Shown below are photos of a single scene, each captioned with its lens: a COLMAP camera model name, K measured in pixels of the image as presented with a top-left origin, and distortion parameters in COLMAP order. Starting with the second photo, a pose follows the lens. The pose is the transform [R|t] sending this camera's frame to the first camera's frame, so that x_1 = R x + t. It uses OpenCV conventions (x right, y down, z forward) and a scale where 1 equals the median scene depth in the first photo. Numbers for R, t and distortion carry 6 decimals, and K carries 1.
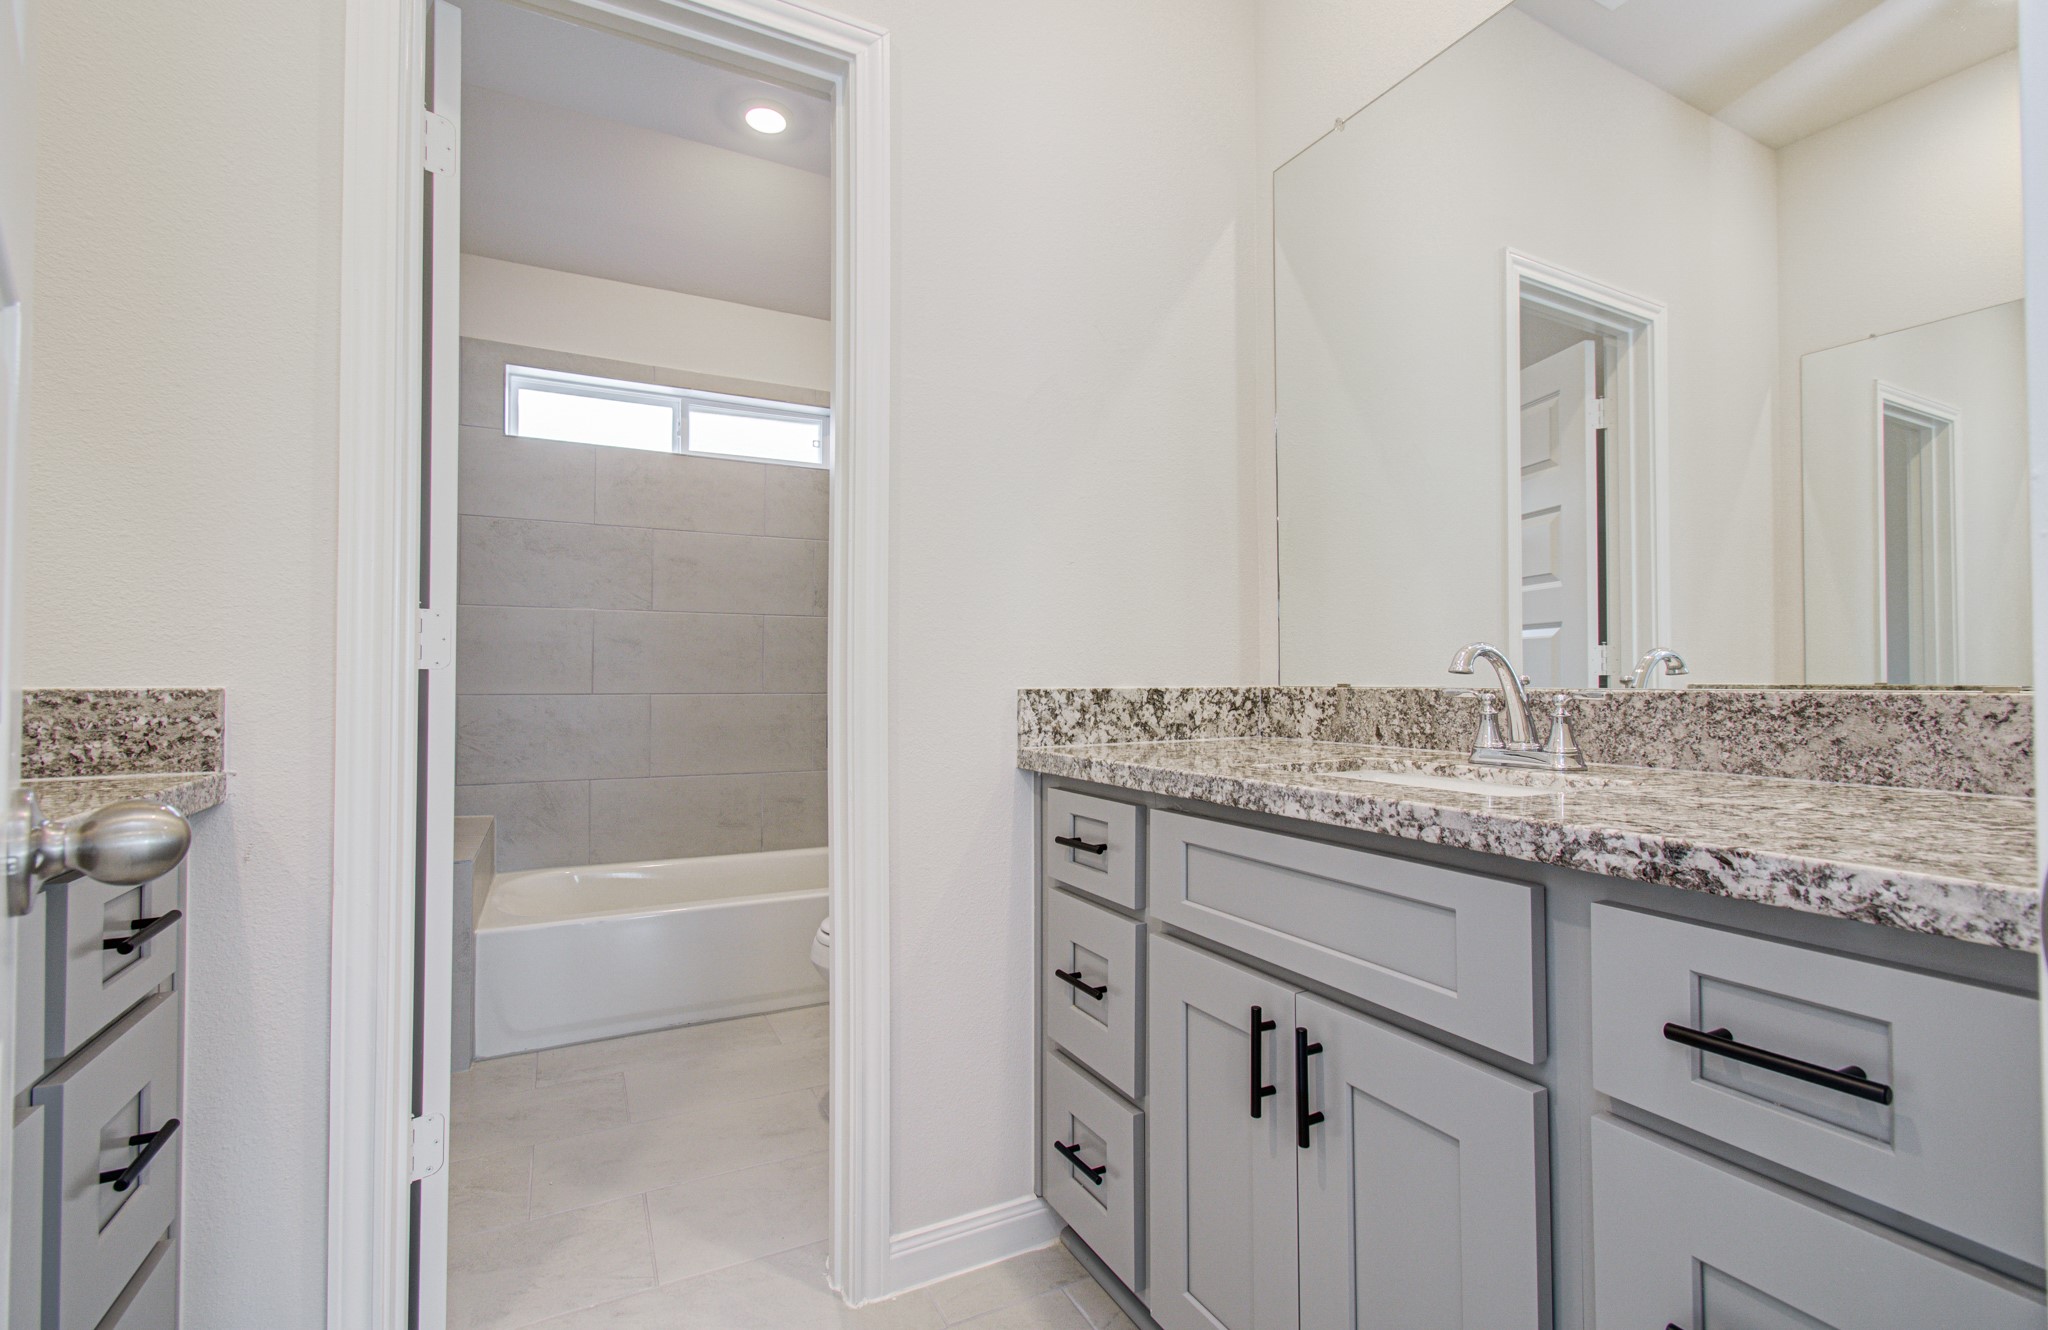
lens RADIAL K [[897.7, 0, 1024.0], [0, 897.7, 665.0], [0, 0, 1]] dist [0.000973, 0.000106]
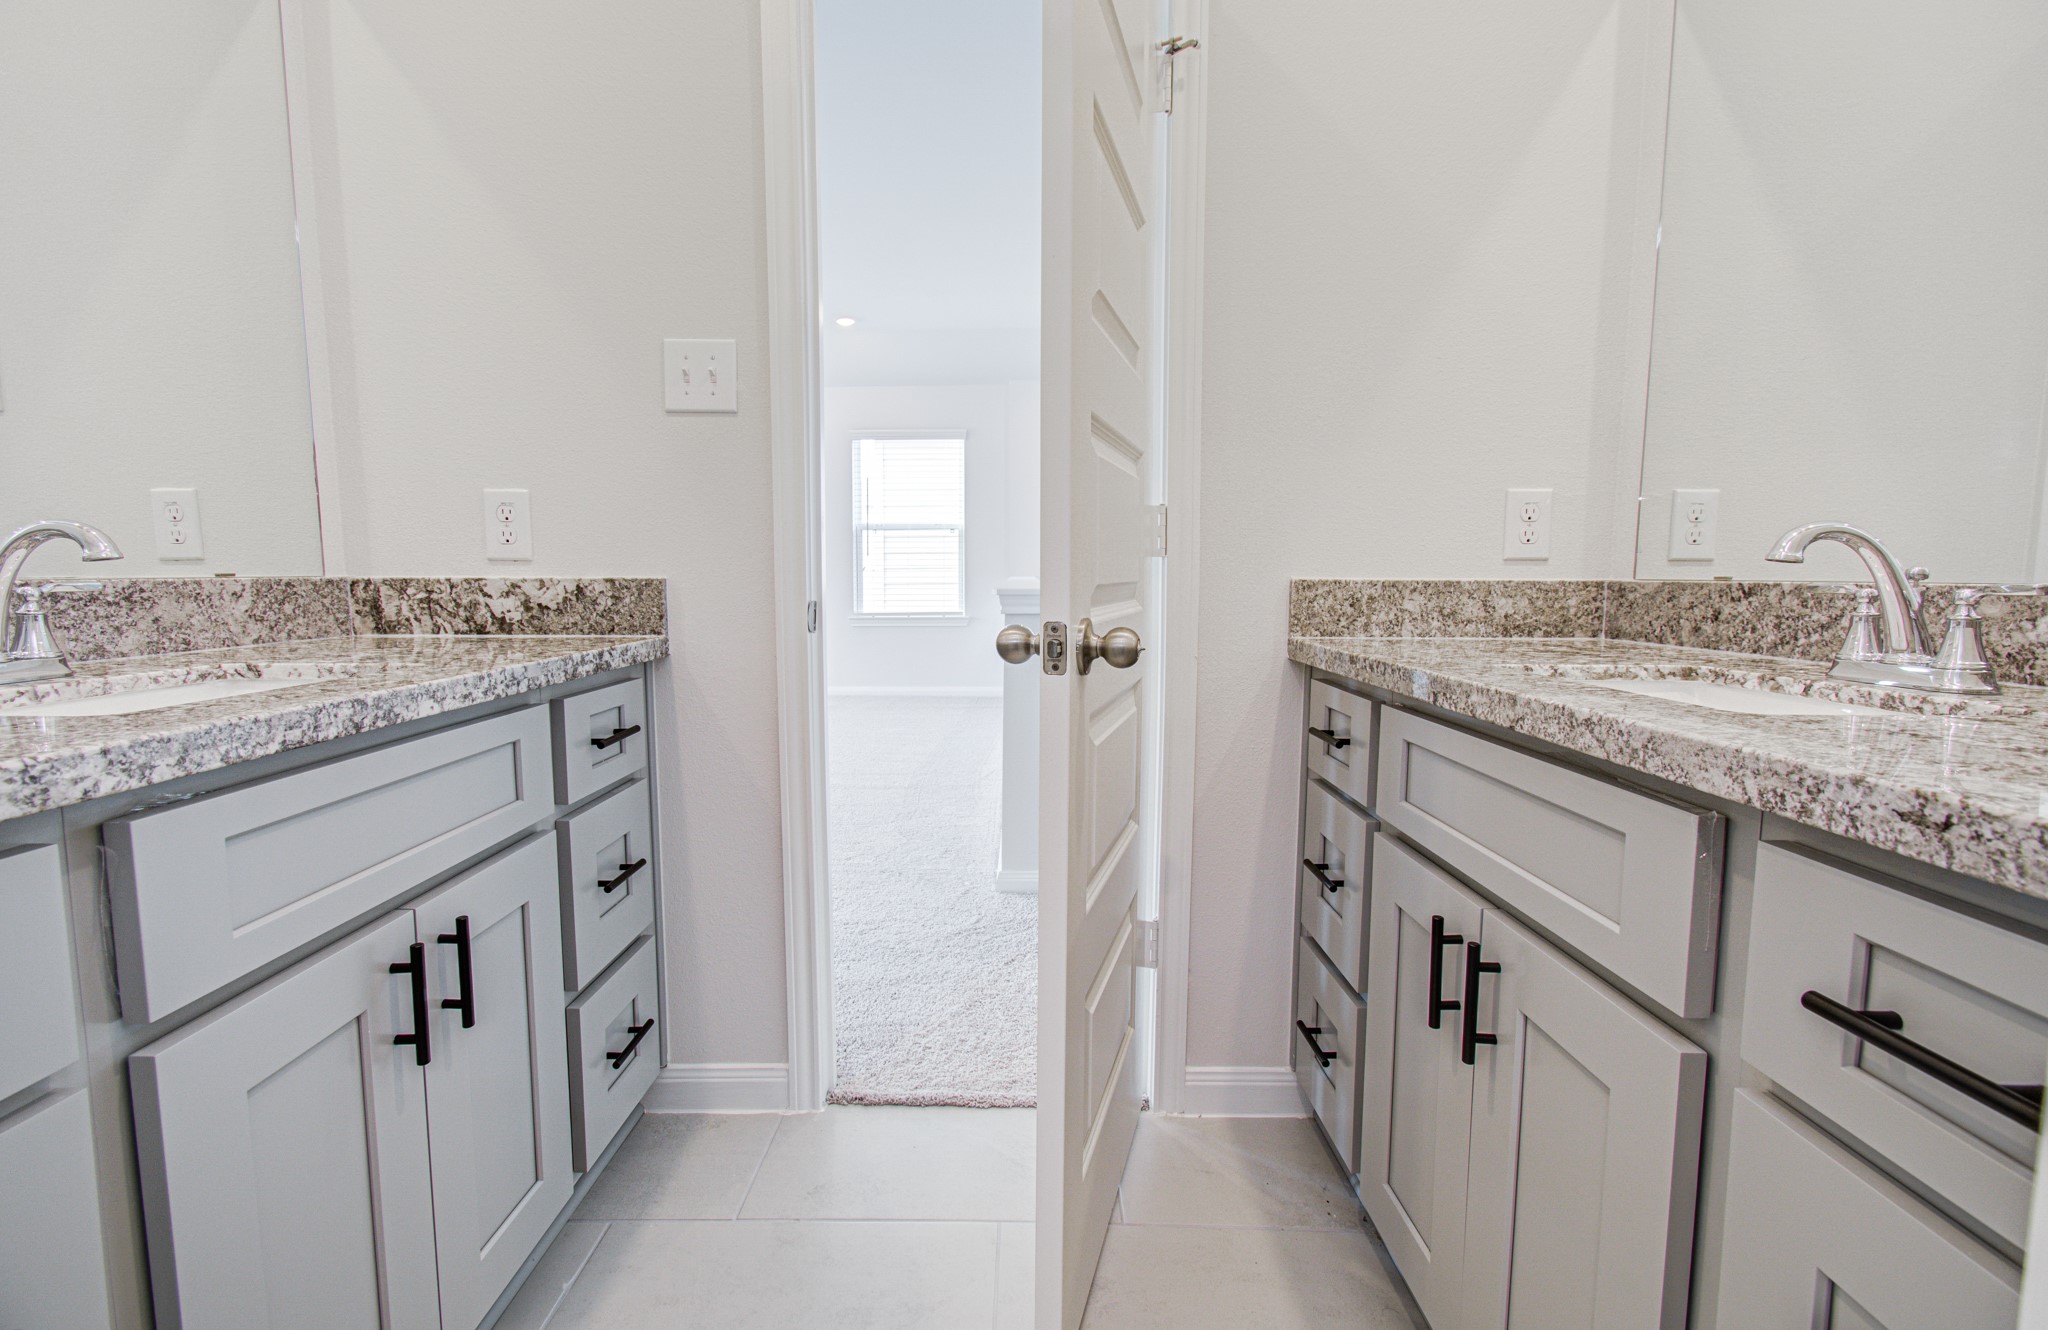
lens RADIAL K [[897.7, 0, 1024.0], [0, 897.7, 665.0], [0, 0, 1]] dist [0.000973, 0.000106]
pose [[-0.886408, -0.048786, 0.460326, -0.685497], [-0.008888, 0.996041, 0.088447, 0.028368], [-0.462819, 0.074308, -0.883333, 1.545799]]
